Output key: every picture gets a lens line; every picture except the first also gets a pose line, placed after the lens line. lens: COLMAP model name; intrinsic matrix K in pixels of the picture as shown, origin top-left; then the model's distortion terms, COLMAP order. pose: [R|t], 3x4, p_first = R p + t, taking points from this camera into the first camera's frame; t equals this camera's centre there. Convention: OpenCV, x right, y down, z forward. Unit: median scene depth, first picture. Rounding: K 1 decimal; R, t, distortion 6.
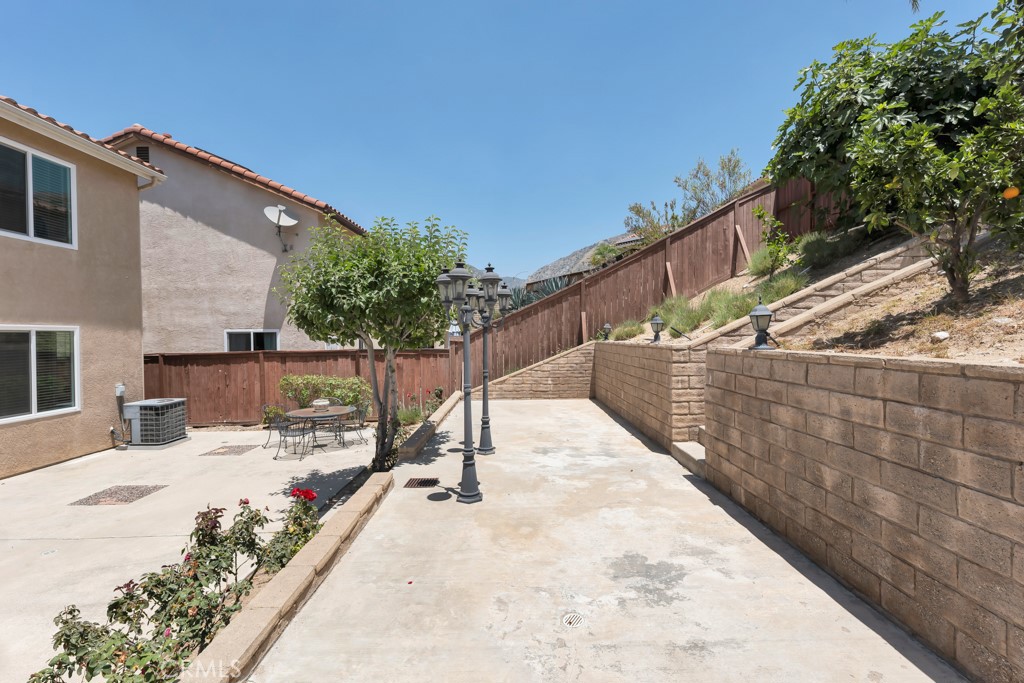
lens RADIAL K [[459.5, 0, 508.8], [0, 459.5, 342.2], [0, 0, 1]] dist [0.004904, -0.001253]
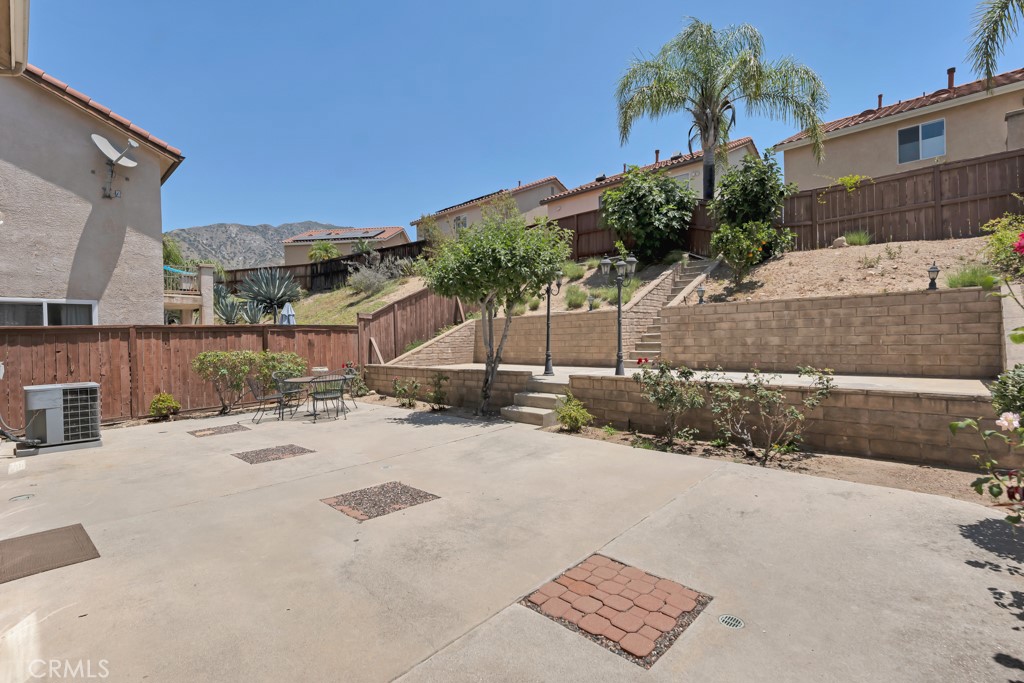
lens RADIAL K [[473.8, 0, 509.0], [0, 473.8, 344.2], [0, 0, 1]] dist [-0.002264, 0.000745]
pose [[0.689200, -0.015337, 0.724409, -0.941204], [0.026605, 0.999637, -0.004148, 0.099455], [-0.724082, 0.022132, 0.689358, -0.007490]]
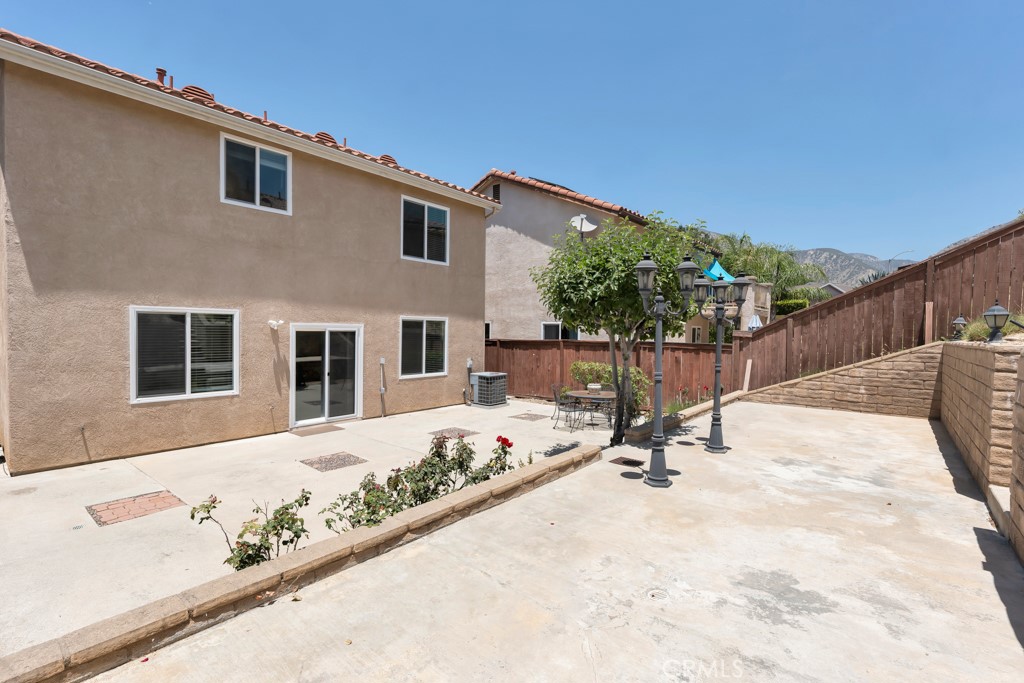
lens RADIAL K [[459.5, 0, 508.4], [0, 459.5, 342.2], [0, 0, 1]] dist [0.004904, -0.001253]
pose [[0.769275, 0.037798, -0.637799, 0.158200], [-0.031894, 0.999276, 0.020751, 0.006796], [0.638121, 0.004379, 0.769924, -0.005392]]
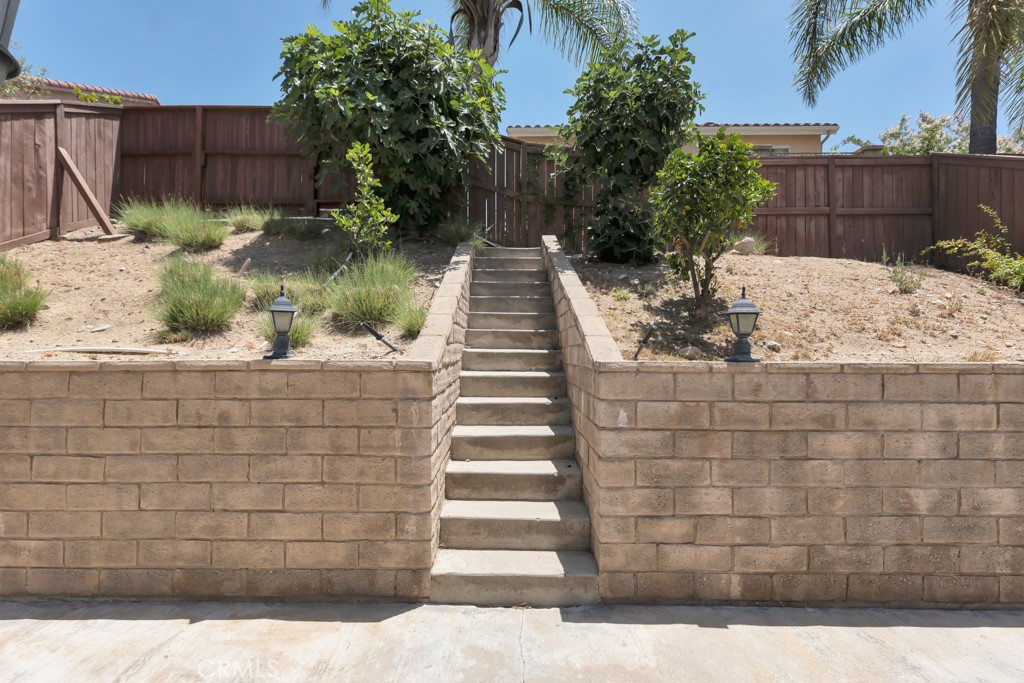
lens RADIAL K [[459.5, 0, 509.4], [0, 459.5, 341.7], [0, 0, 1]] dist [0.004904, -0.001253]
pose [[0.006778, 0.018998, 0.999797, -0.074587], [0.012709, 0.999737, -0.019083, -0.002792], [-0.999896, 0.012836, 0.006535, 0.621846]]
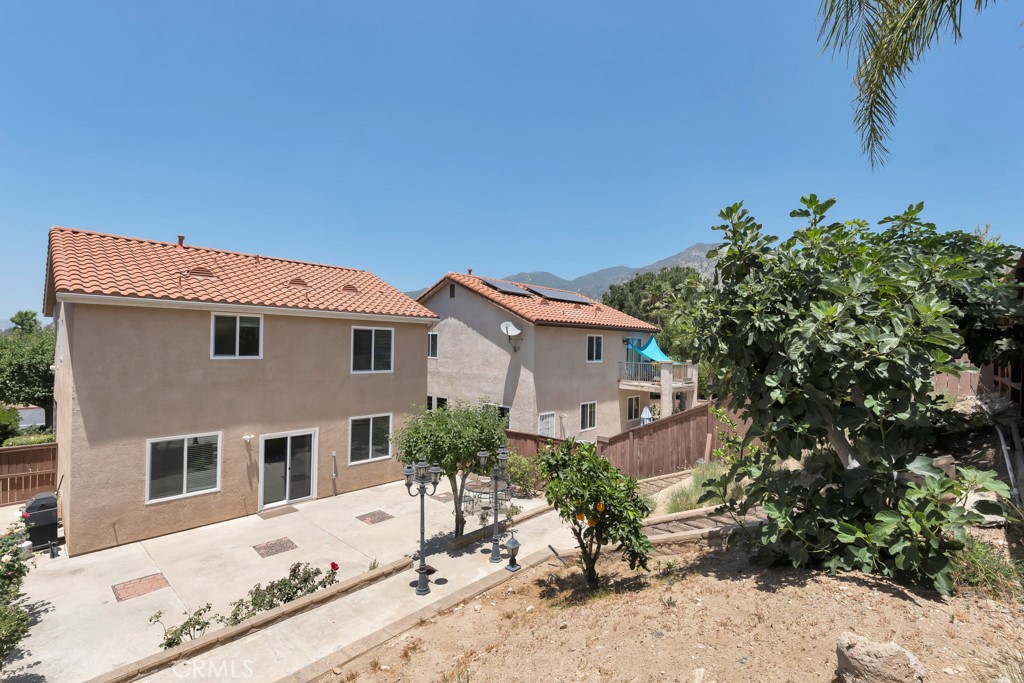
lens RADIAL K [[459.5, 0, 508.0], [0, 459.5, 343.7], [0, 0, 1]] dist [0.004904, -0.001253]
pose [[0.730073, 0.016561, -0.683168, 0.711576], [-0.033586, 0.999368, -0.011665, -0.320022], [0.682543, 0.031461, 0.730168, -0.058417]]
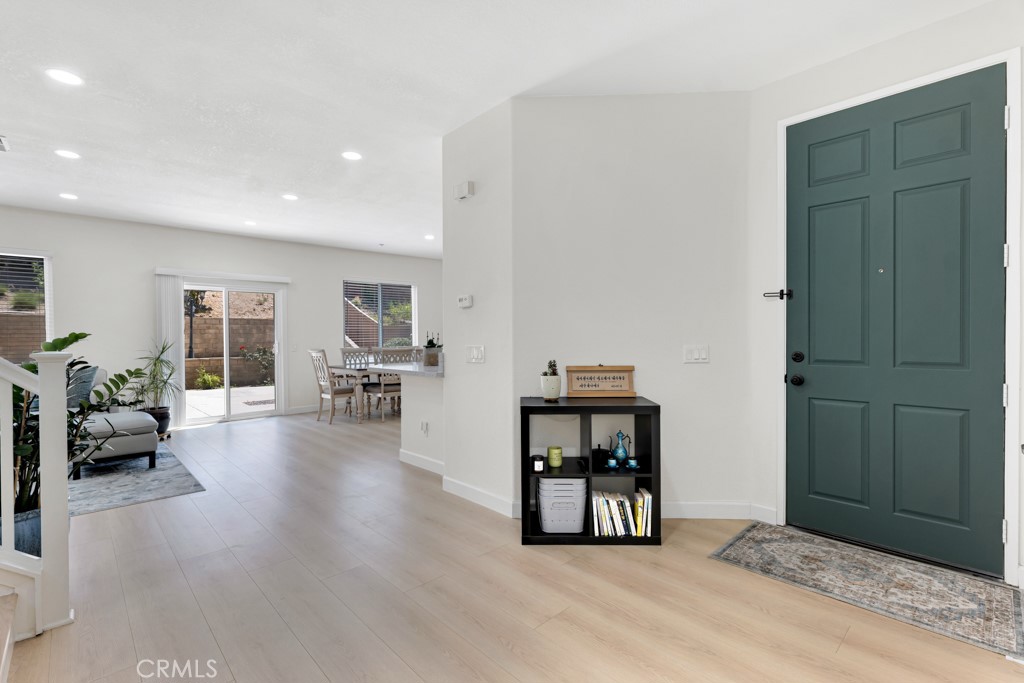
lens RADIAL K [[473.8, 0, 513.4], [0, 473.8, 341.7], [0, 0, 1]] dist [-0.002264, 0.000745]
pose [[-0.692009, 0.009205, 0.721830, -1.983700], [0.026490, 0.999569, 0.012649, 0.114131], [-0.721403, 0.027874, -0.691954, 0.845772]]
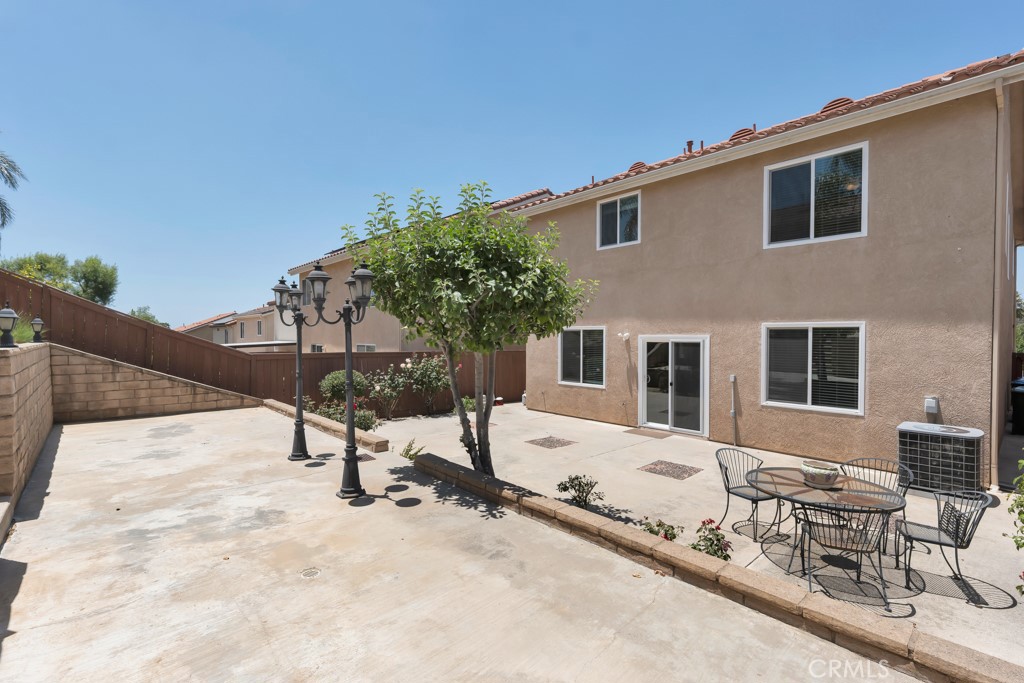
lens RADIAL K [[459.5, 0, 510.7], [0, 459.5, 343.2], [0, 0, 1]] dist [0.004904, -0.001253]
pose [[-0.736828, 0.018782, -0.675819, 0.183434], [-0.006760, 0.999359, 0.035145, -0.019795], [0.676047, 0.030464, -0.736229, 1.231770]]
